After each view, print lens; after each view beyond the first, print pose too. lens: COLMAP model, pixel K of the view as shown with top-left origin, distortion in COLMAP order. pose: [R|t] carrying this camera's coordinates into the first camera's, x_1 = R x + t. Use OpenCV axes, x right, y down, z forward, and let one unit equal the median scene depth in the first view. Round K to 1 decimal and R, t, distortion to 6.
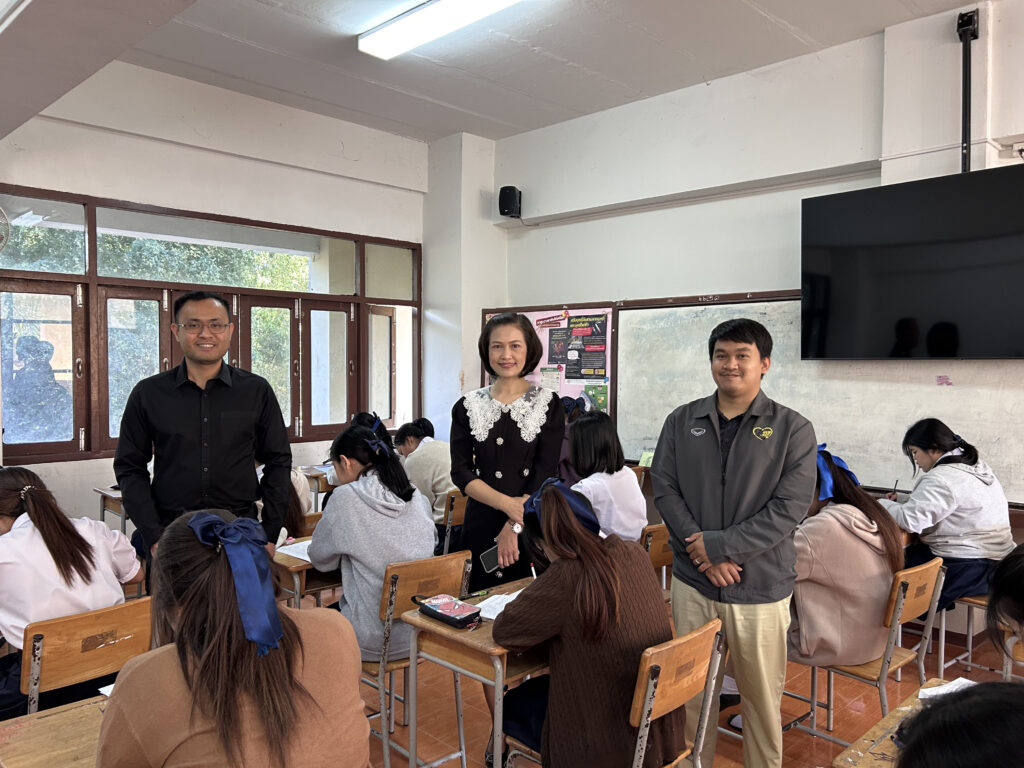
lens RADIAL K [[780.4, 0, 512.0], [0, 780.4, 384.0], [0, 0, 1]] dist [0.011388, 0.001415]
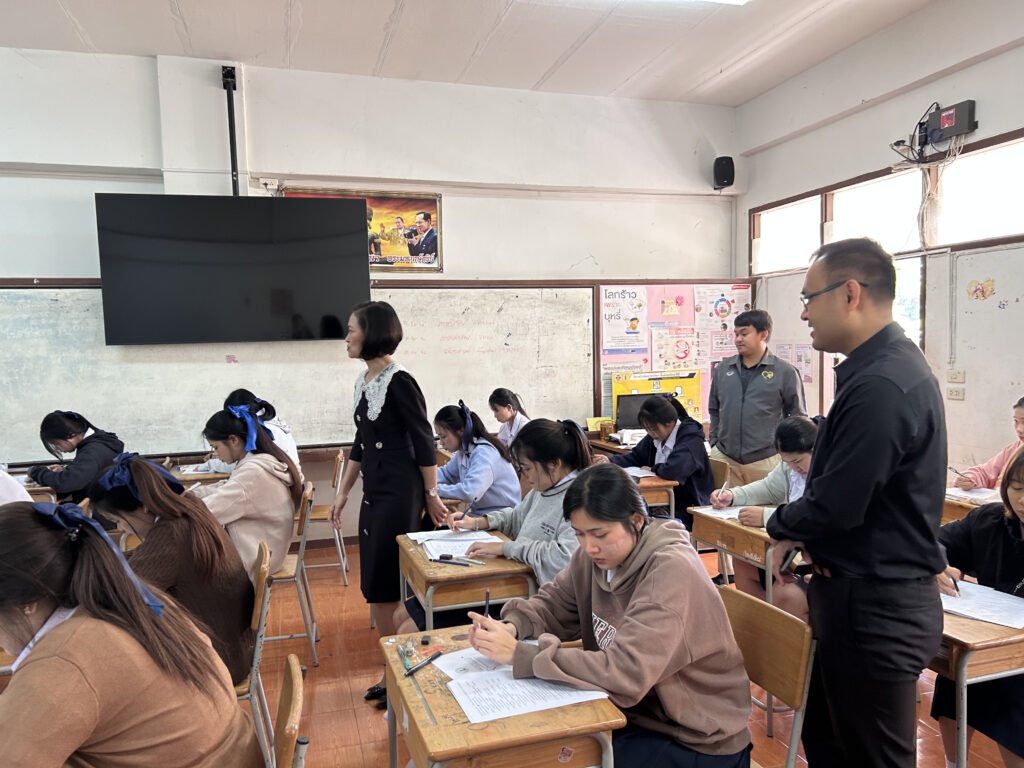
lens RADIAL K [[817.6, 0, 512.0], [0, 817.6, 384.0], [0, 0, 1]] dist [-0.000914, -0.000079]
pose [[0.472227, -0.065493, 0.879040, -0.371585], [0.046271, 0.997703, 0.049477, -0.008286], [-0.880262, 0.017310, 0.474173, -0.015004]]
